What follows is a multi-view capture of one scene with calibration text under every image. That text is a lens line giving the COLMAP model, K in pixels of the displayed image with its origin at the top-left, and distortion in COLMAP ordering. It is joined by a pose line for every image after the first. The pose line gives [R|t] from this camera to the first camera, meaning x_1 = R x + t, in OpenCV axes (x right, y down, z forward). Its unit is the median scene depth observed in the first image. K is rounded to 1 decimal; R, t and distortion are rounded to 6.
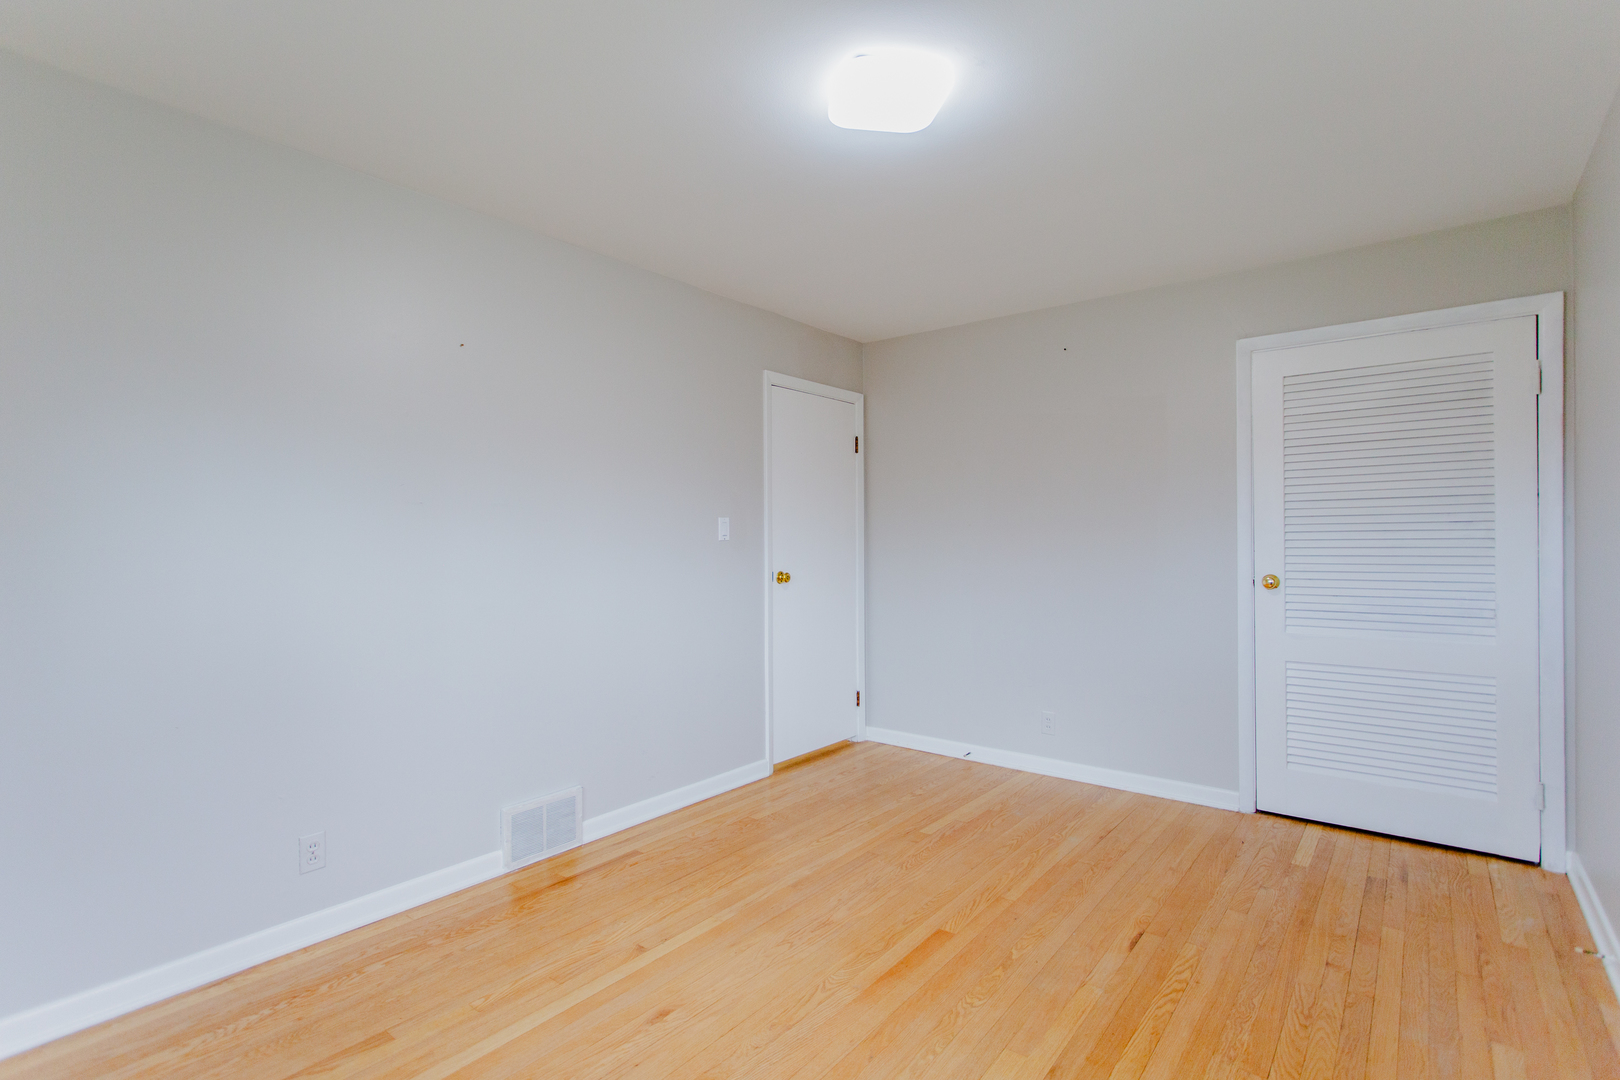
lens RADIAL K [[768.3, 0, 811.5], [0, 768.3, 528.2], [0, 0, 1]] dist [0.004558, -0.000766]
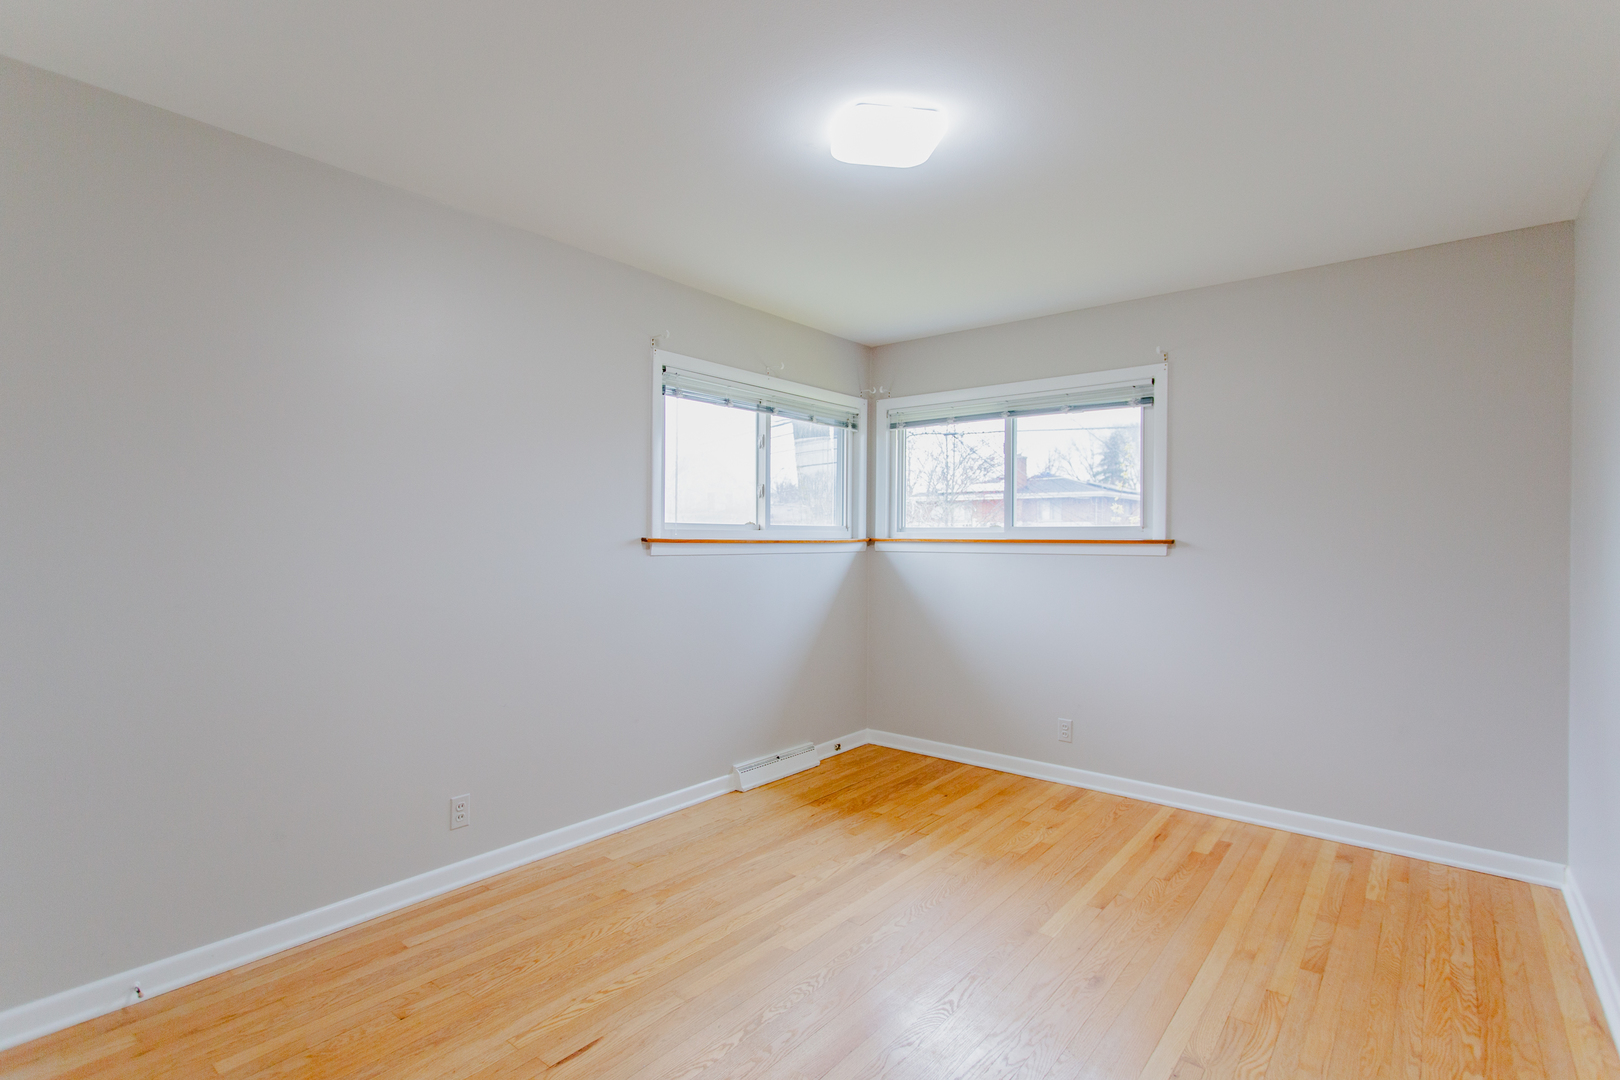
lens RADIAL K [[768.3, 0, 808.2], [0, 768.3, 535.7], [0, 0, 1]] dist [0.004558, -0.000766]
pose [[-0.999875, -0.002170, 0.015634, 0.052885], [-0.002361, 0.999923, -0.012206, 0.001865], [-0.015607, -0.012241, -0.999803, 0.564958]]
